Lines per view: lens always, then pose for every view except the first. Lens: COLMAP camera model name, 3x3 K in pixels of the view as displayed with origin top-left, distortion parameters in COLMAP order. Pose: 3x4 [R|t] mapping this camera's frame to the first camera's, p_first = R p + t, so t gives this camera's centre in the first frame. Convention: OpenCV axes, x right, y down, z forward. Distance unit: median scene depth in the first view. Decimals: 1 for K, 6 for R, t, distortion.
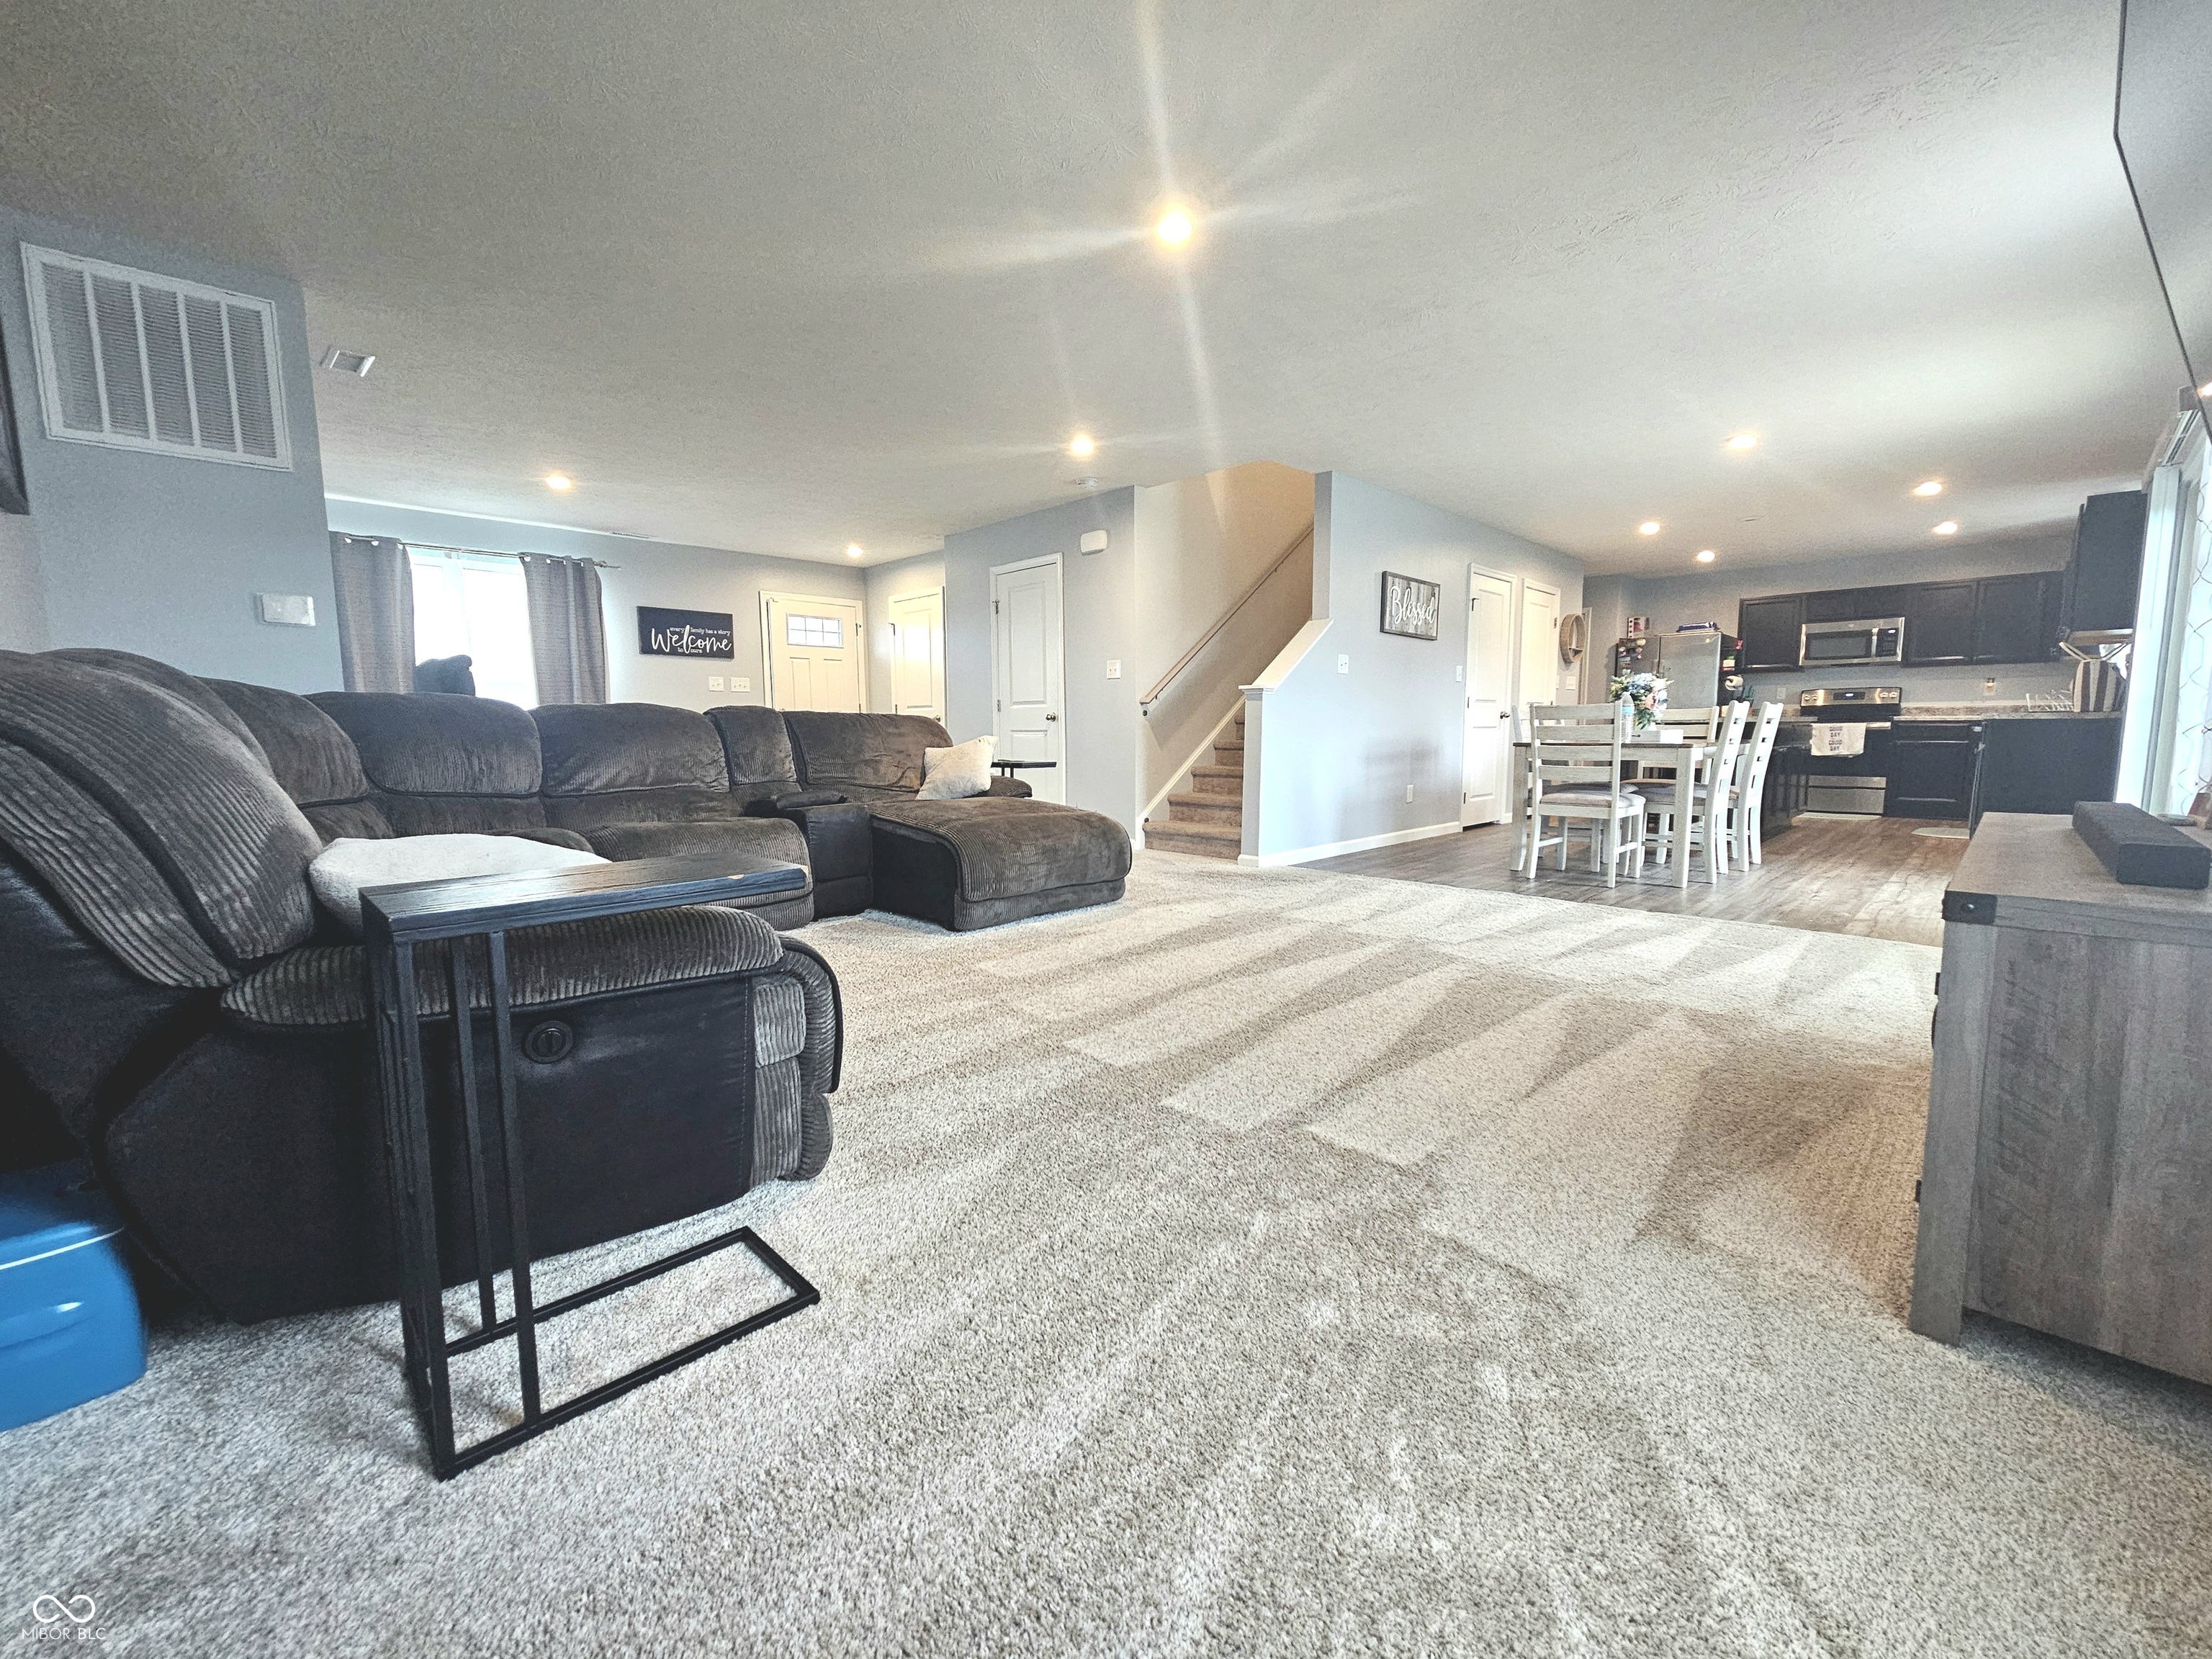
lens RADIAL K [[908.3, 0, 1092.0], [0, 908.3, 824.5], [0, 0, 1]] dist [-0.000289, 0.001199]
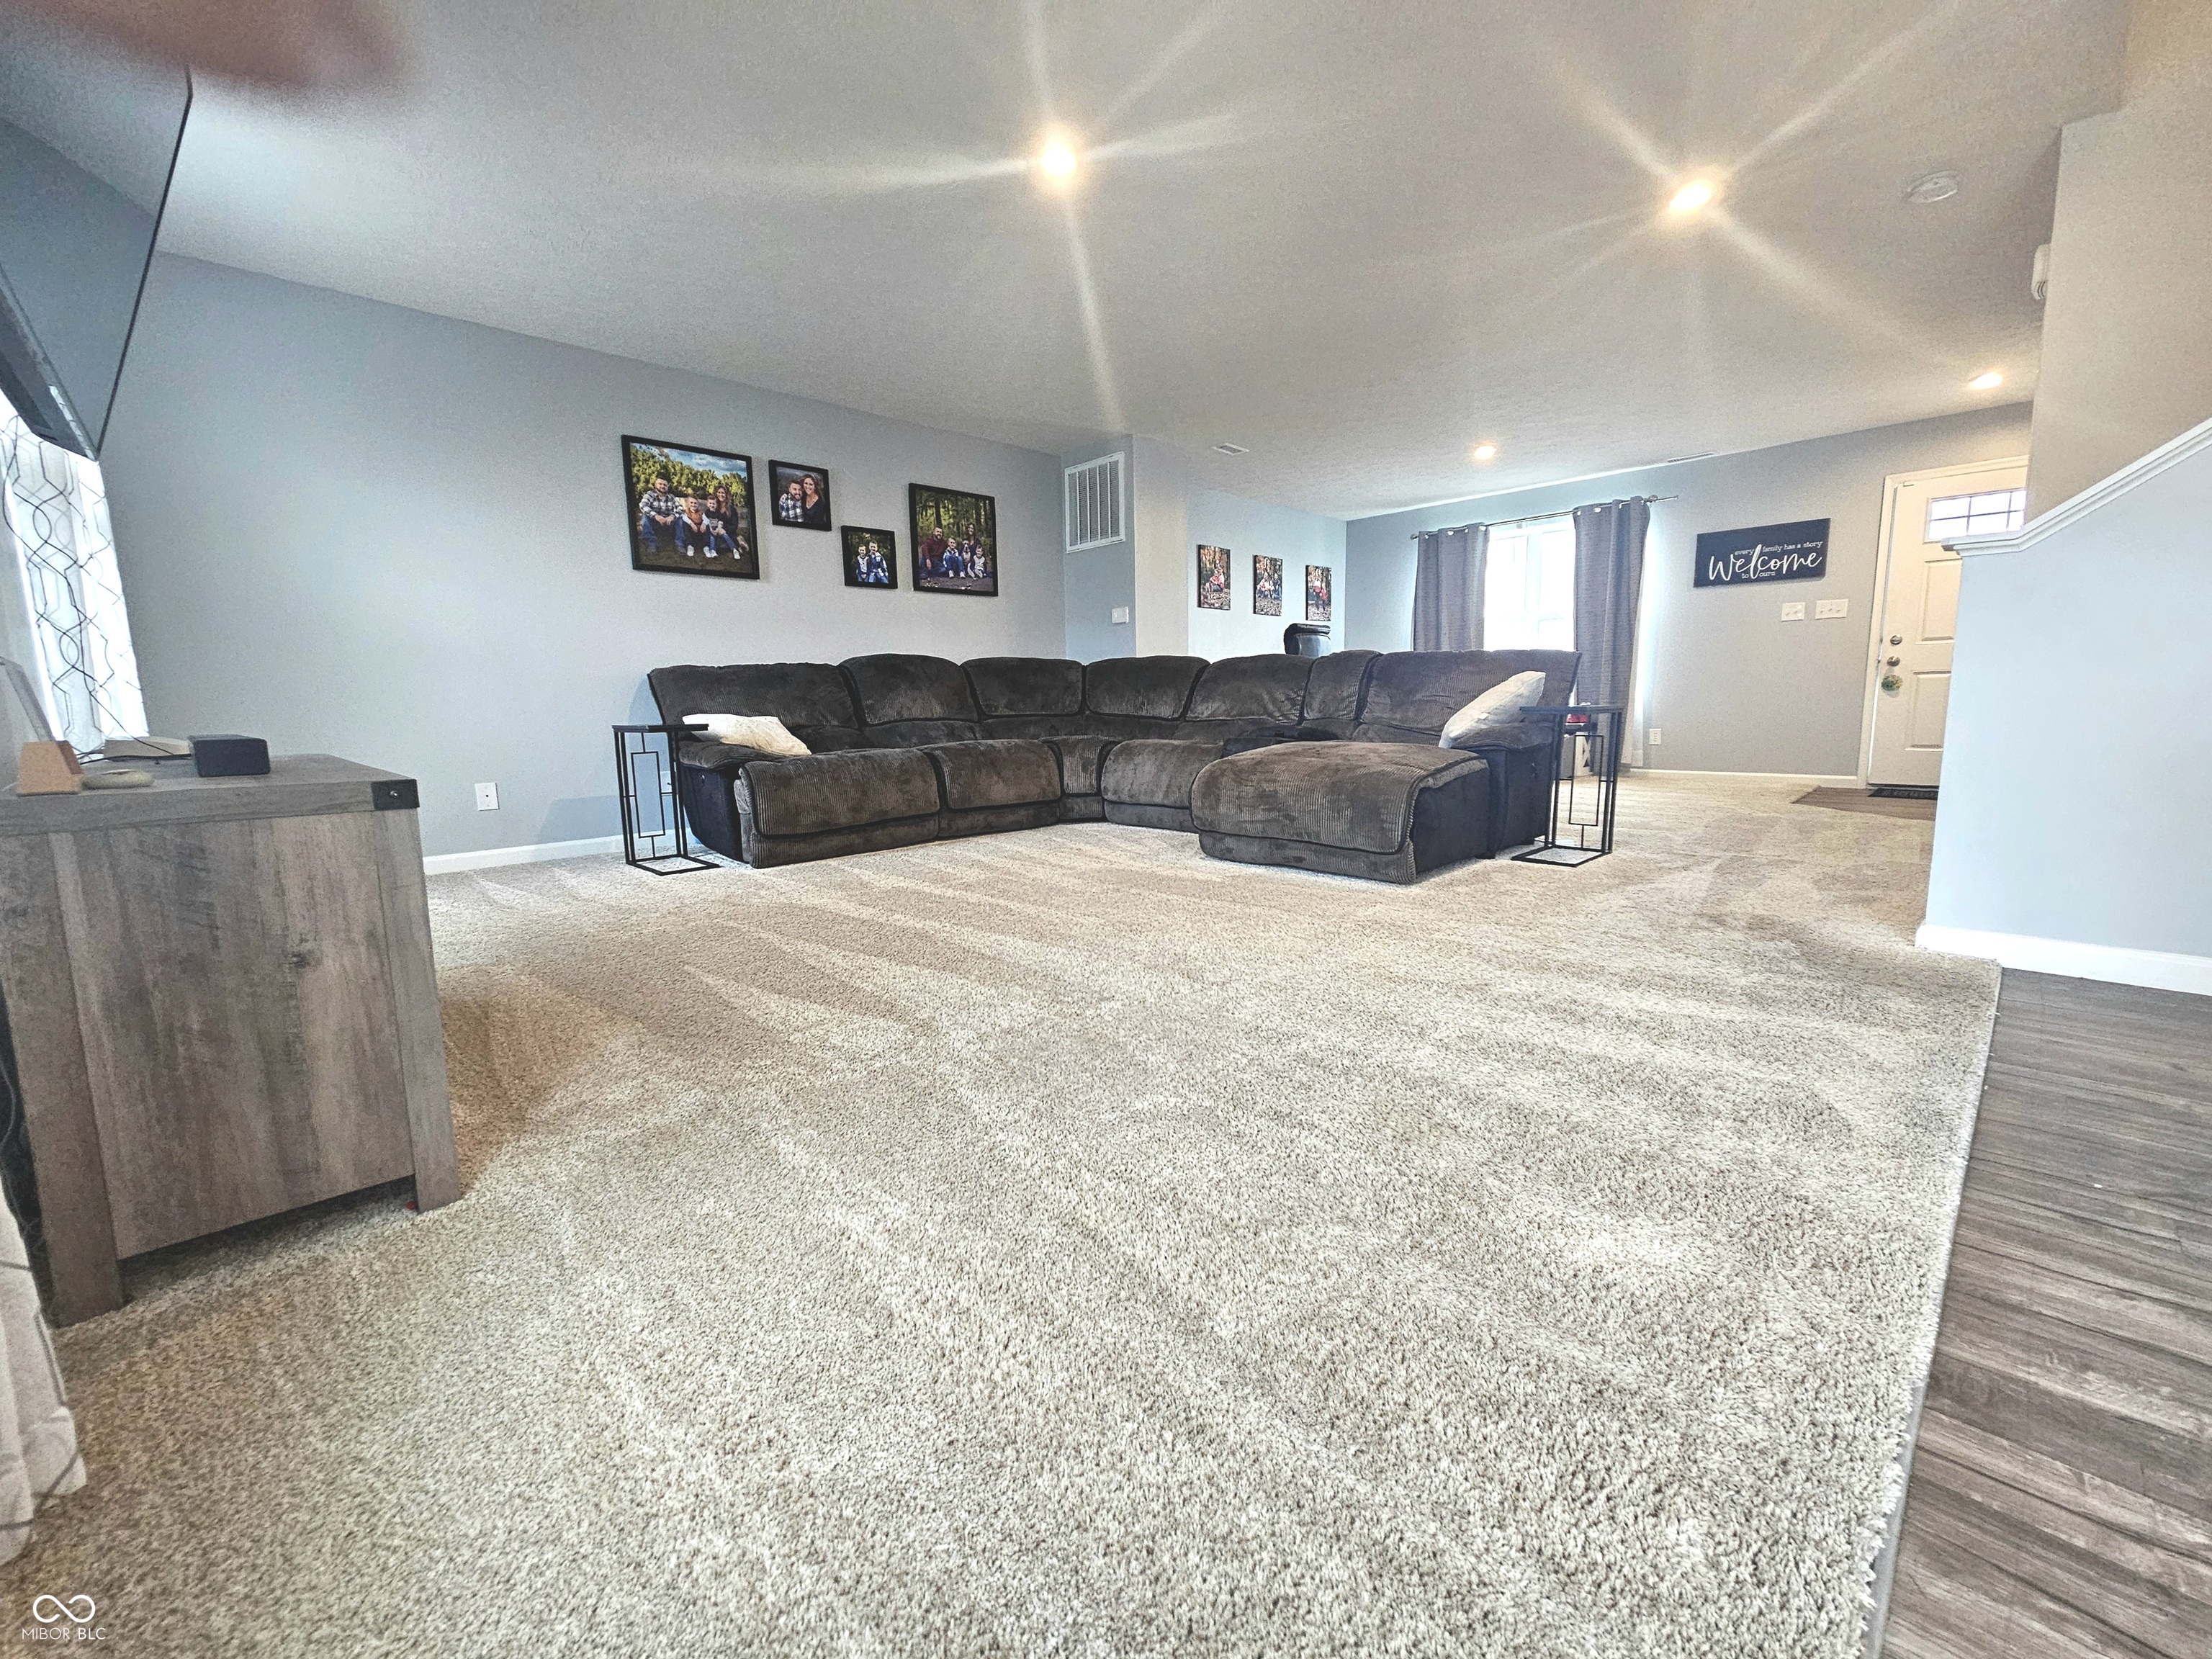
lens RADIAL K [[908.3, 0, 1100.0], [0, 908.3, 826.0], [0, 0, 1]] dist [-0.000289, 0.001199]
pose [[-0.000201, 0.142151, -0.989845, 0.559181], [-0.085173, 0.986246, 0.141651, -0.036720], [0.996366, 0.084337, 0.011909, 0.516540]]
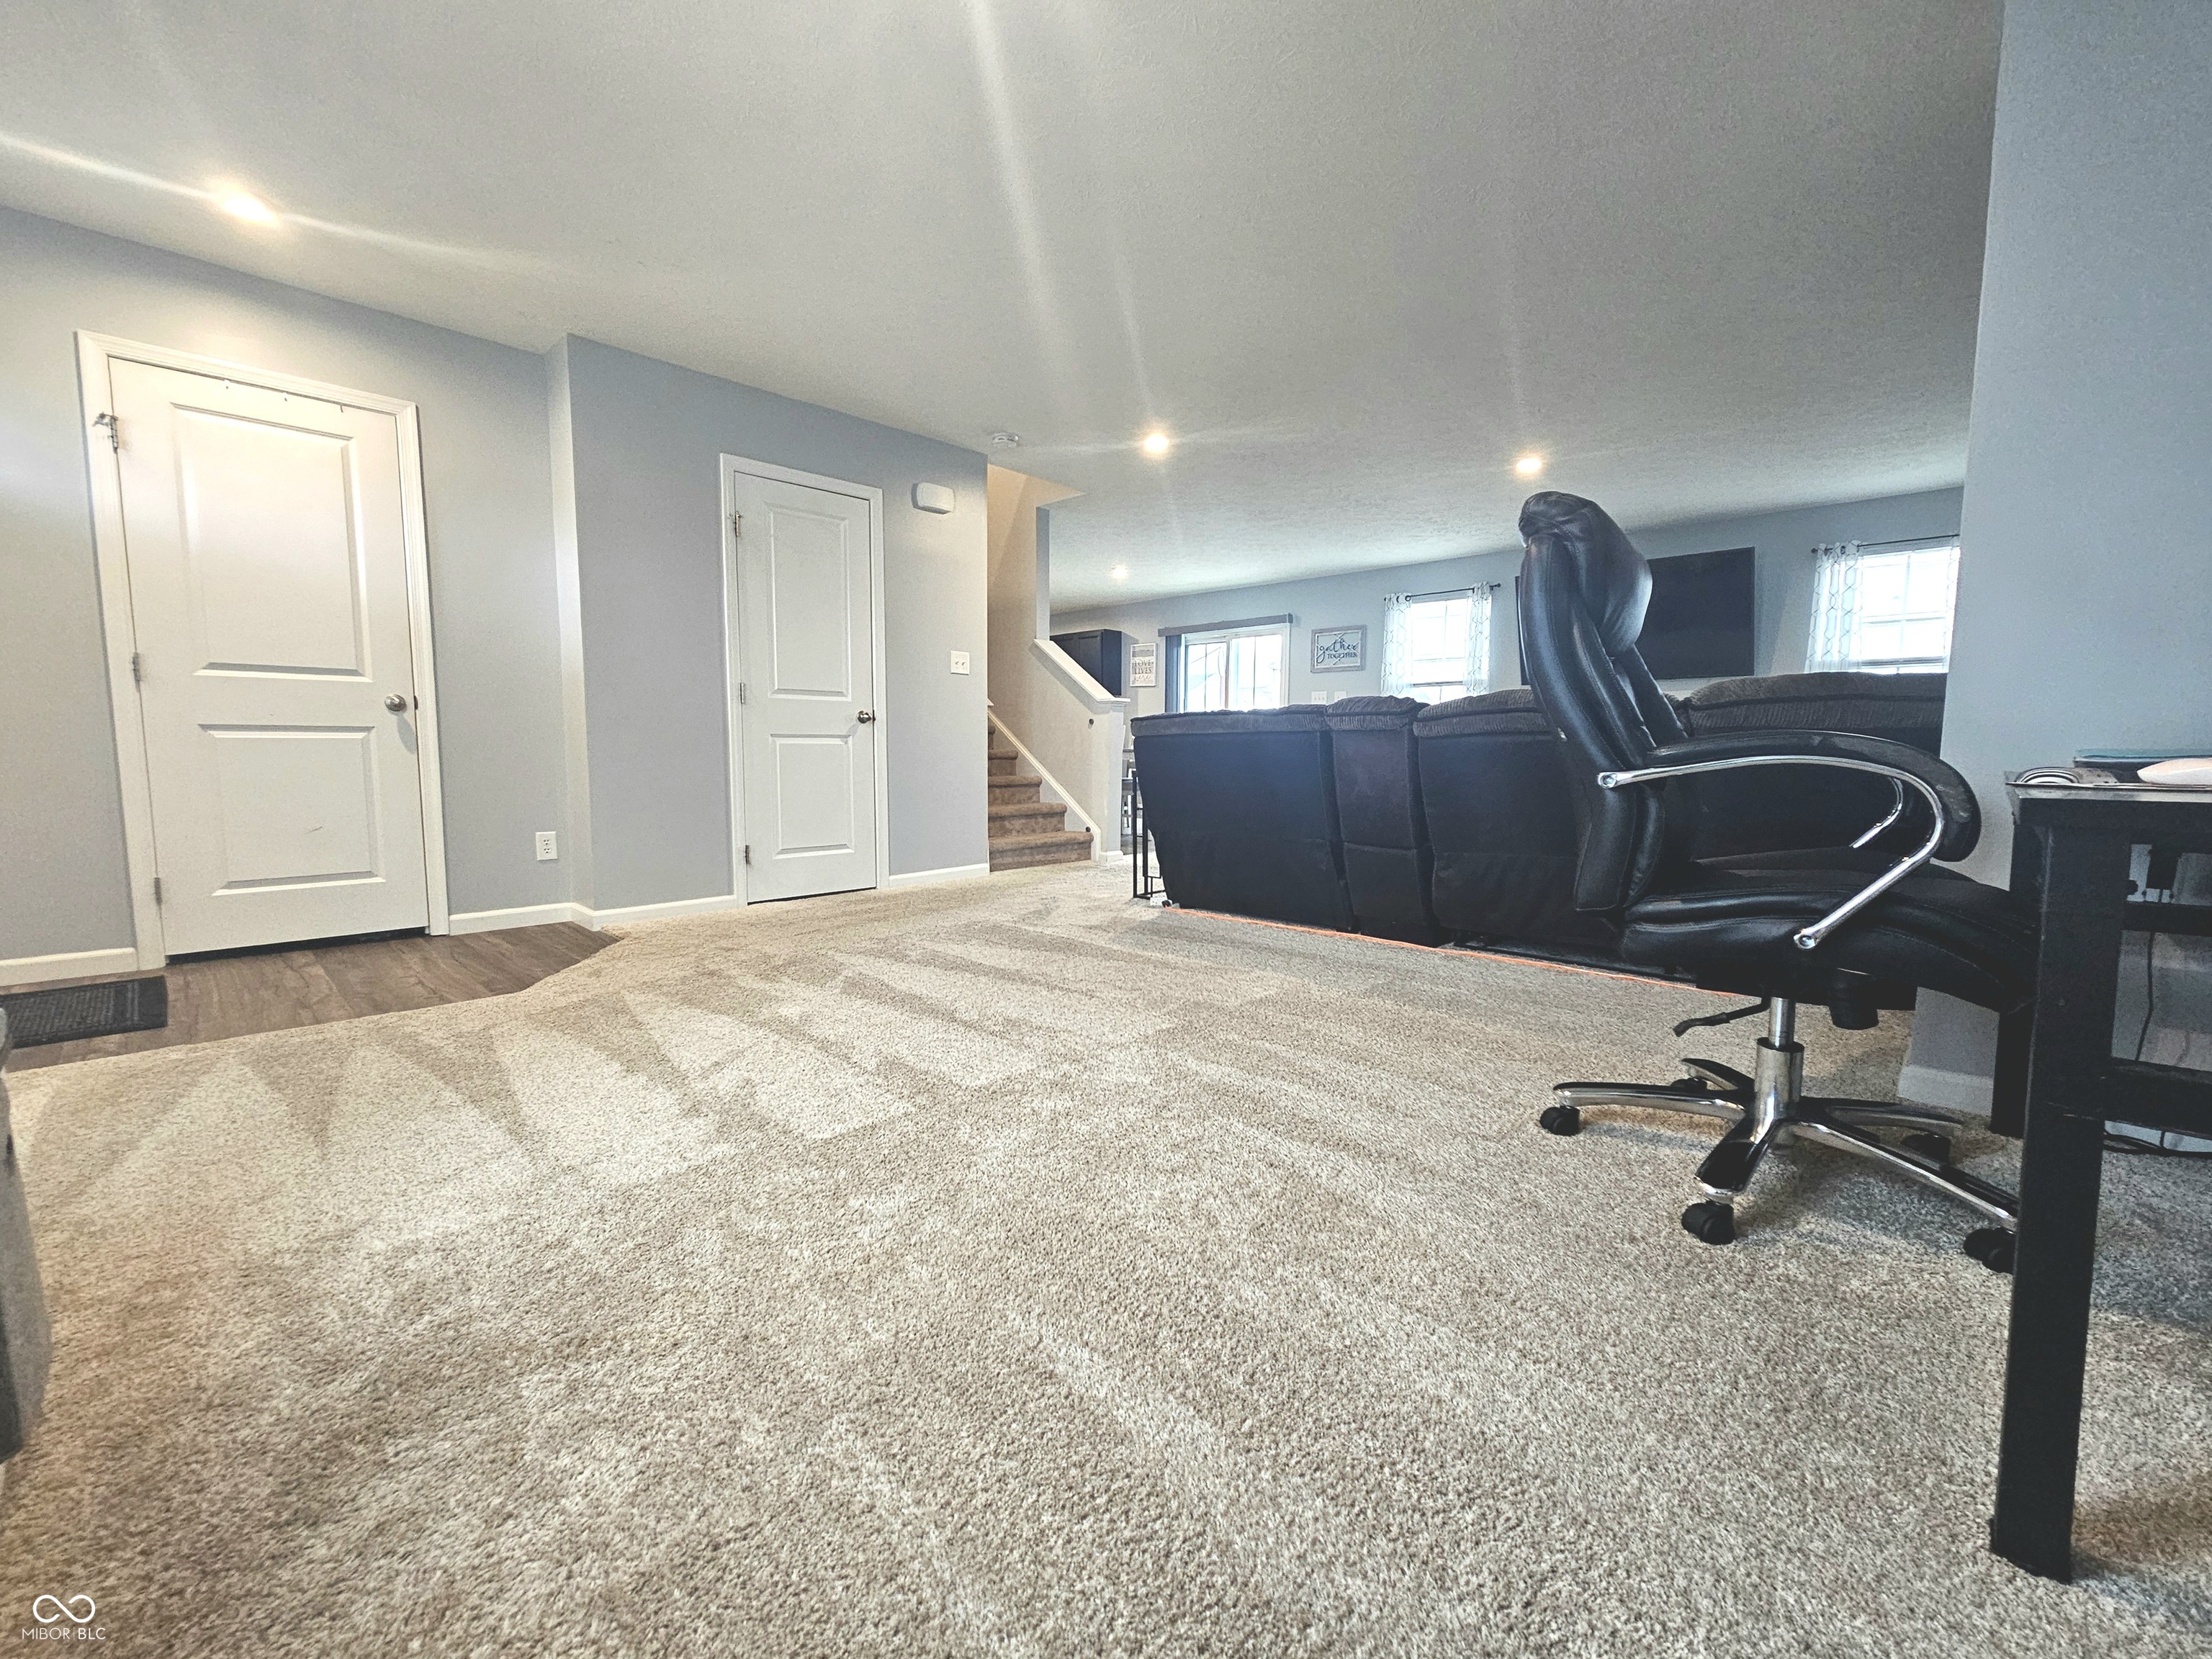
lens RADIAL K [[908.3, 0, 1104.2], [0, 908.3, 821.6], [0, 0, 1]] dist [-0.000289, 0.001199]
pose [[-0.031585, -0.080640, 0.996243, -0.832676], [0.103196, 0.991150, 0.083499, -0.085619], [-0.994159, 0.105446, -0.022984, 0.927990]]
